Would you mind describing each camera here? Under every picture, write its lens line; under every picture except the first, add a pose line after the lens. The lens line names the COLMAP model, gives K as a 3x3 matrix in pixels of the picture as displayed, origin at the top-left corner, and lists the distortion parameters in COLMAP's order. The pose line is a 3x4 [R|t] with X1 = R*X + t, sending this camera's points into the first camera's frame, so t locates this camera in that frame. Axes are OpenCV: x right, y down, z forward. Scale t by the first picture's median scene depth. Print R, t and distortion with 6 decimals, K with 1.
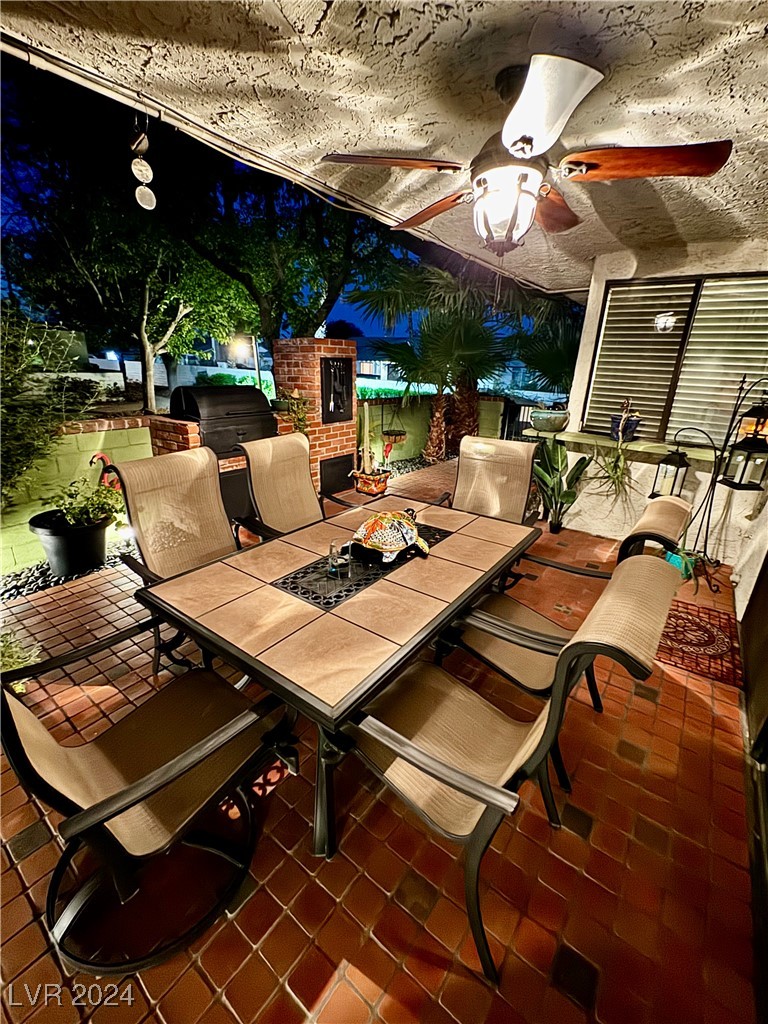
lens RADIAL K [[415.2, 0, 383.1], [0, 415.2, 511.0], [0, 0, 1]] dist [0.001609, 0.000214]
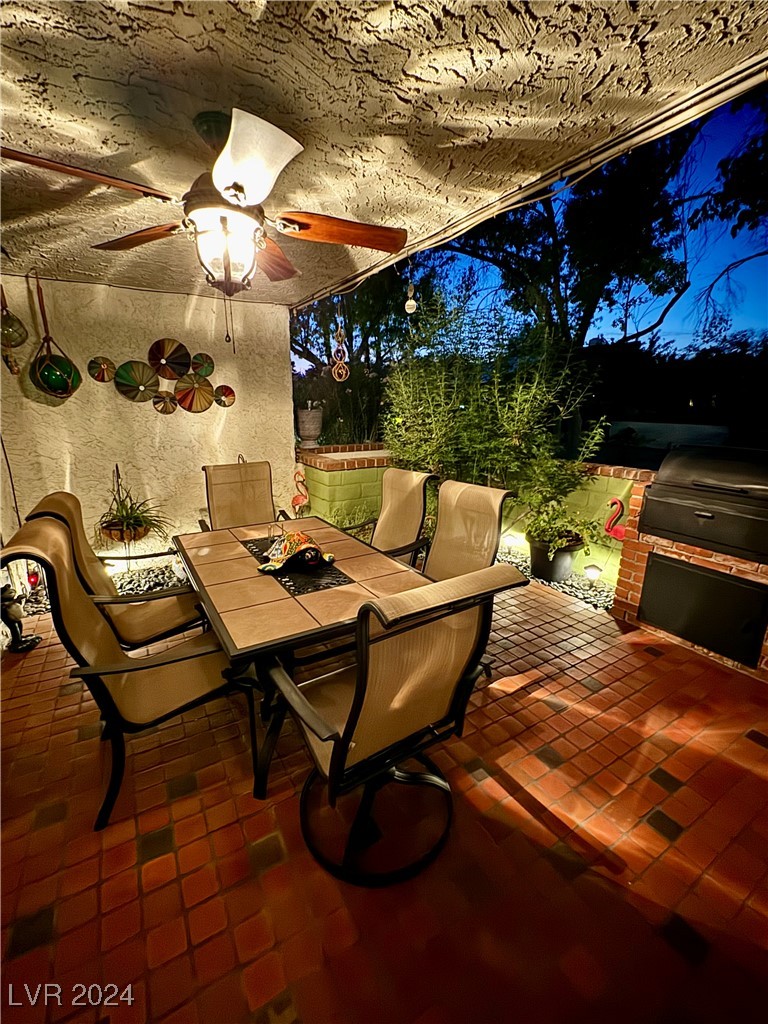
lens RADIAL K [[415.2, 0, 382.4], [0, 415.2, 511.8], [0, 0, 1]] dist [0.001609, 0.000214]
pose [[-0.343831, 0.208754, -0.915534, 0.798546], [-0.334528, 0.883779, 0.327147, -0.414025], [0.877423, 0.418755, -0.234037, 1.209542]]
